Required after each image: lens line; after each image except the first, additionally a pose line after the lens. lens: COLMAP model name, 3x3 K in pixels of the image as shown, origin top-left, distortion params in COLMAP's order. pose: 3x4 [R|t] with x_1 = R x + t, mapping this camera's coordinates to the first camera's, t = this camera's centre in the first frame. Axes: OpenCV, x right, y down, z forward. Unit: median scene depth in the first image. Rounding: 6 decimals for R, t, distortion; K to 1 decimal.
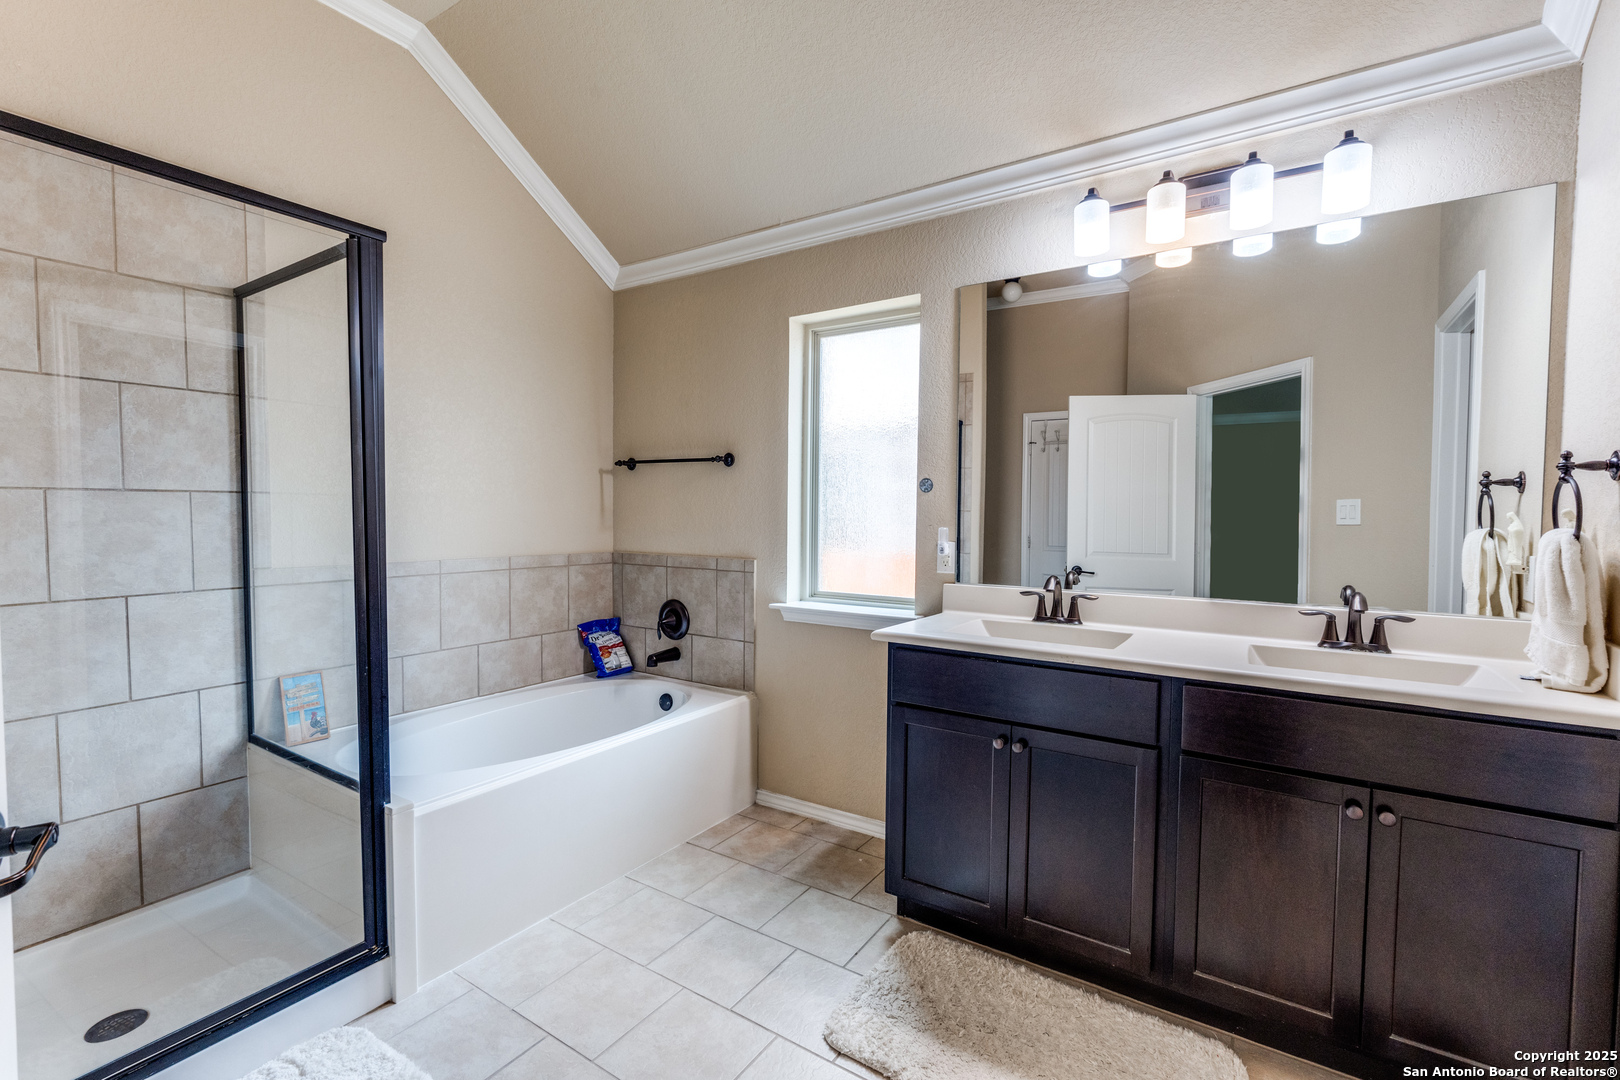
lens RADIAL K [[710.4, 0, 812.1], [0, 710.4, 539.2], [0, 0, 1]] dist [-0.002204, -0.000093]
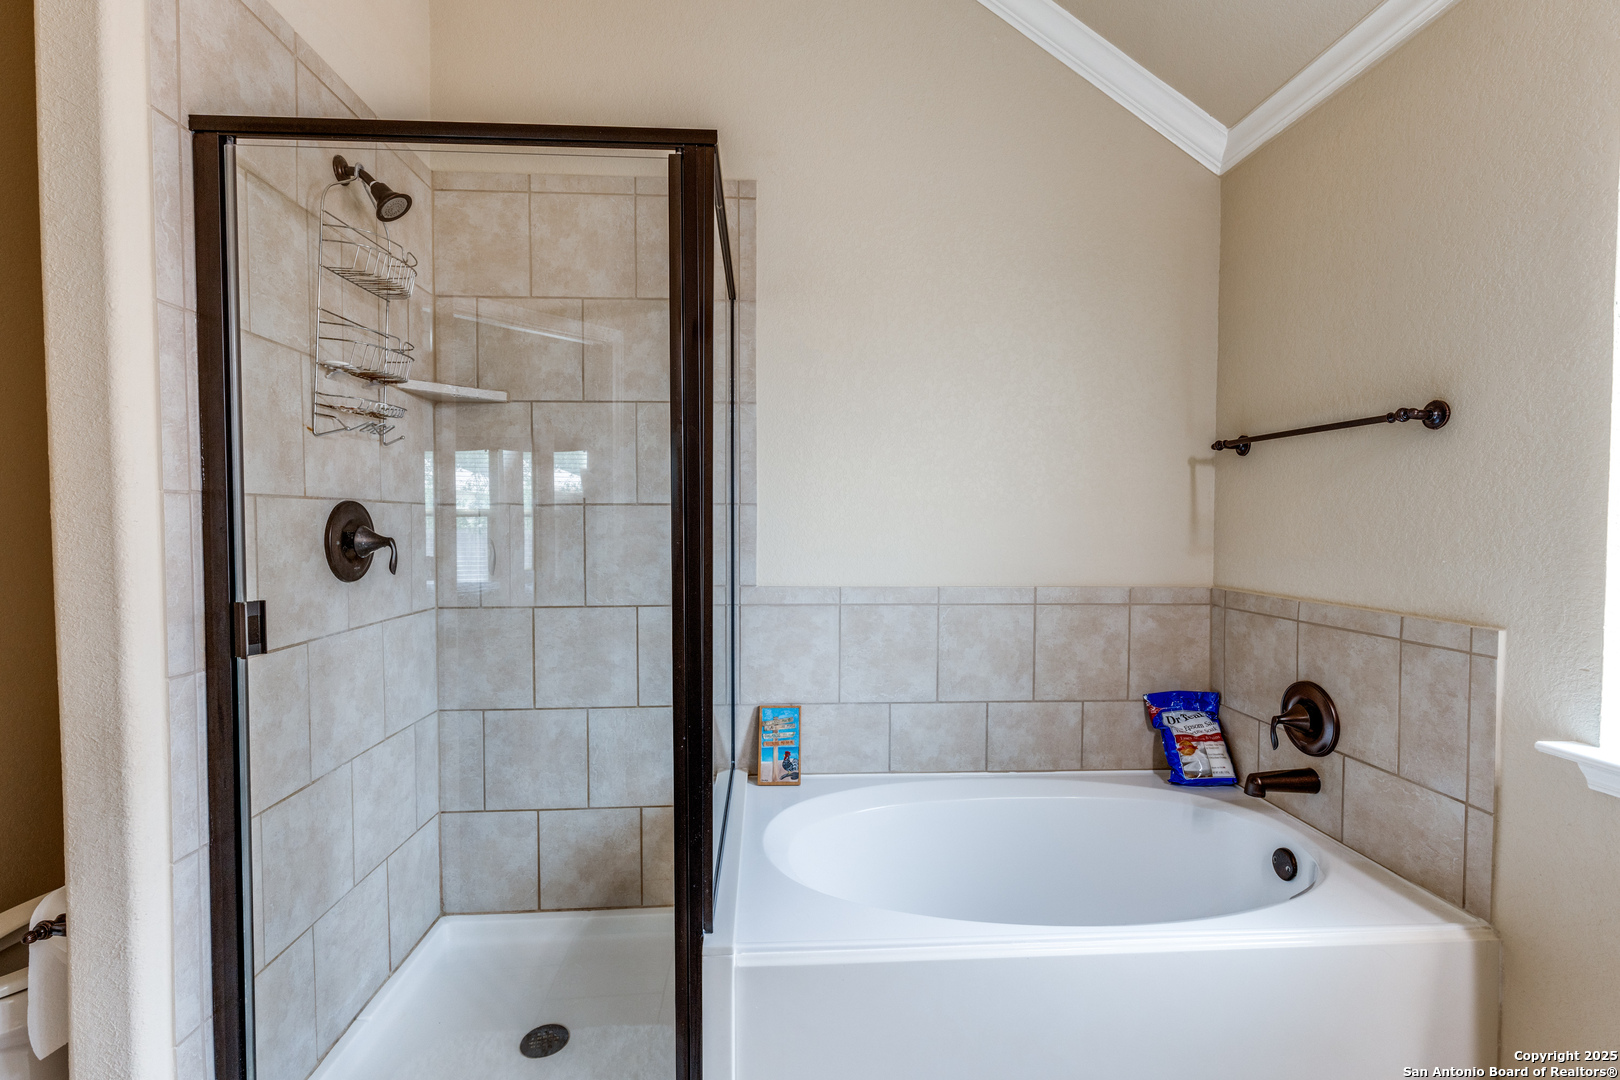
lens RADIAL K [[711.8, 0, 811.1], [0, 711.8, 538.7], [0, 0, 1]] dist [-0.006985, 0.000360]
pose [[0.594807, 0.012971, -0.803764, 0.017781], [-0.028729, 0.999574, -0.005130, -0.013283], [0.803355, 0.026142, 0.594927, 0.377054]]
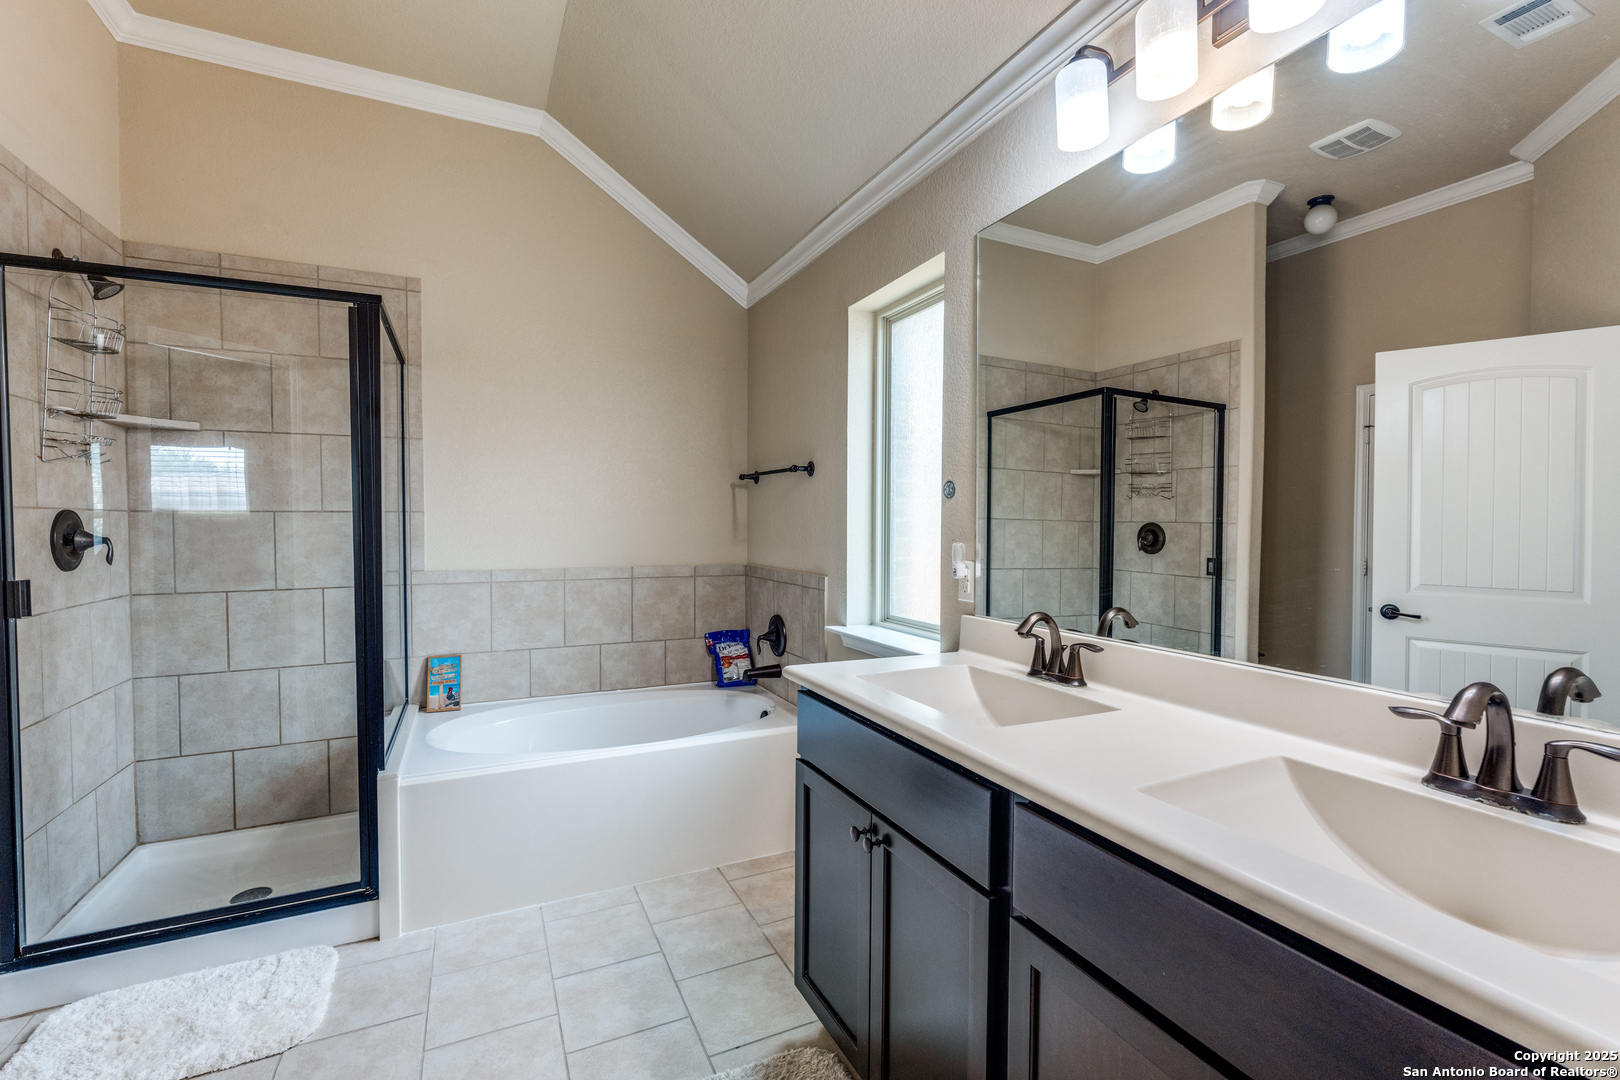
lens RADIAL K [[710.4, 0, 812.1], [0, 710.4, 539.2], [0, 0, 1]] dist [-0.002204, -0.000093]
pose [[0.852235, 0.004845, -0.523136, 0.374500], [-0.014123, 0.999806, -0.013747, -0.006247], [0.522968, 0.019104, 0.852138, 0.205020]]
